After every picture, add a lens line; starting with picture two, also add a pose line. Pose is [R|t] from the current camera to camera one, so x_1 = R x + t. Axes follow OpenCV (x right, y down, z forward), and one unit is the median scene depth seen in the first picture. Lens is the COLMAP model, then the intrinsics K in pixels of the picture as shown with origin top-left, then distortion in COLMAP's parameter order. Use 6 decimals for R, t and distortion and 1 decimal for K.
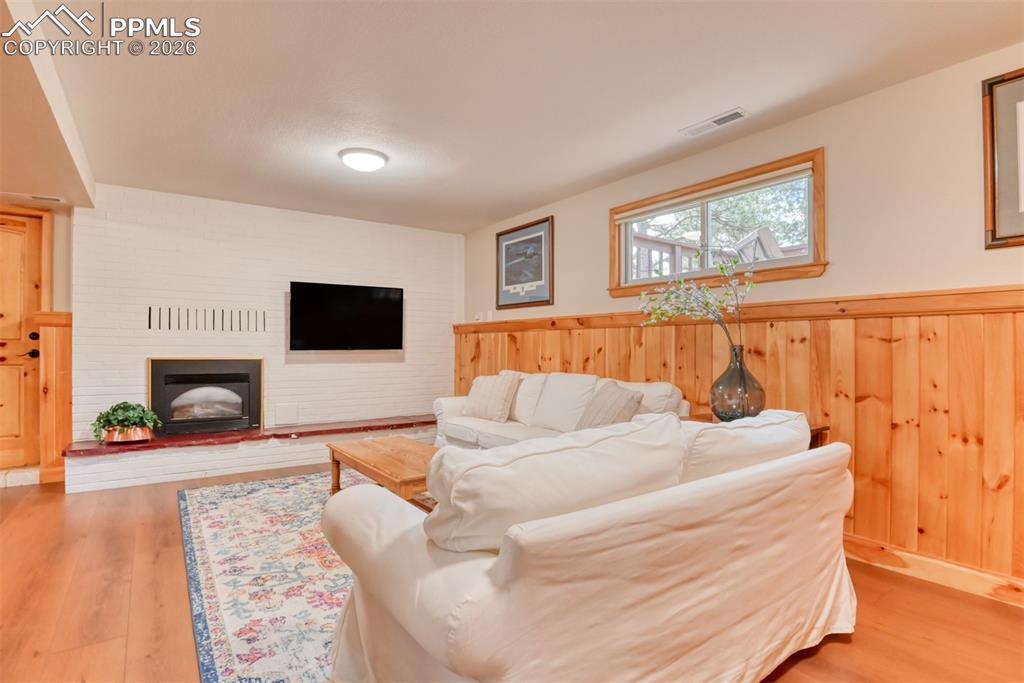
lens RADIAL K [[502.9, 0, 517.3], [0, 502.9, 349.0], [0, 0, 1]] dist [-0.022752, -0.004420]
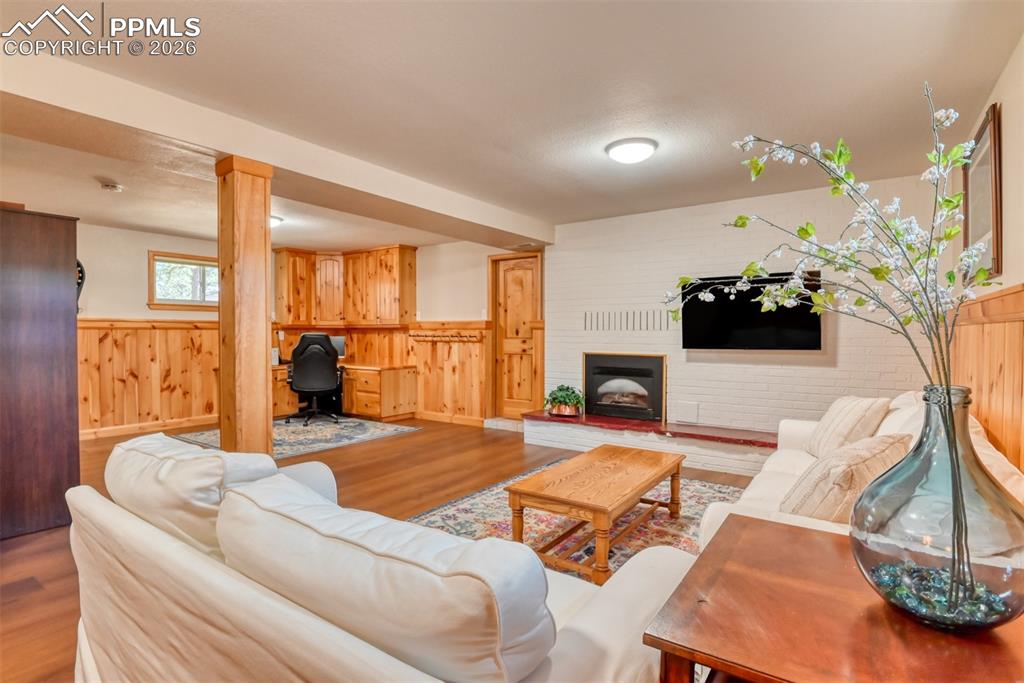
lens RADIAL K [[502.9, 0, 511.8], [0, 502.9, 342.3], [0, 0, 1]] dist [-0.022752, -0.004420]
pose [[0.318027, 0.010013, -0.948029, 0.457194], [0.000857, 0.999941, 0.010849, -0.024169], [0.948081, -0.004263, 0.317999, 0.436939]]
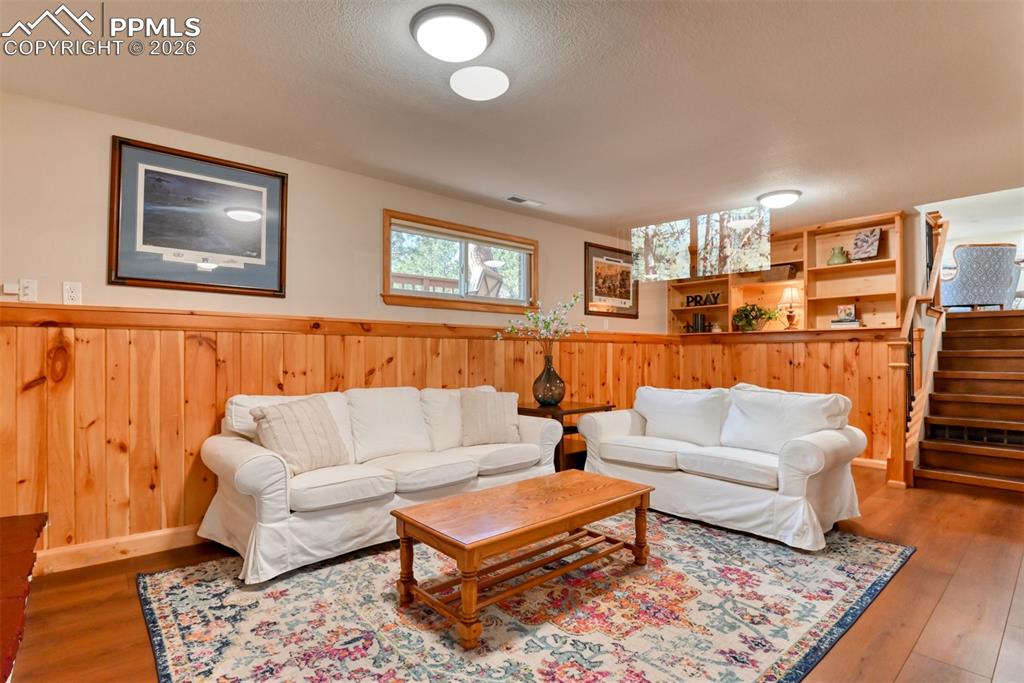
lens RADIAL K [[502.9, 0, 513.4], [0, 502.9, 351.4], [0, 0, 1]] dist [-0.022752, -0.004420]
pose [[-0.083220, 0.003170, 0.996526, -0.792964], [-0.000569, 0.999995, -0.003228, -0.011293], [-0.996531, -0.000836, -0.083217, 0.869770]]
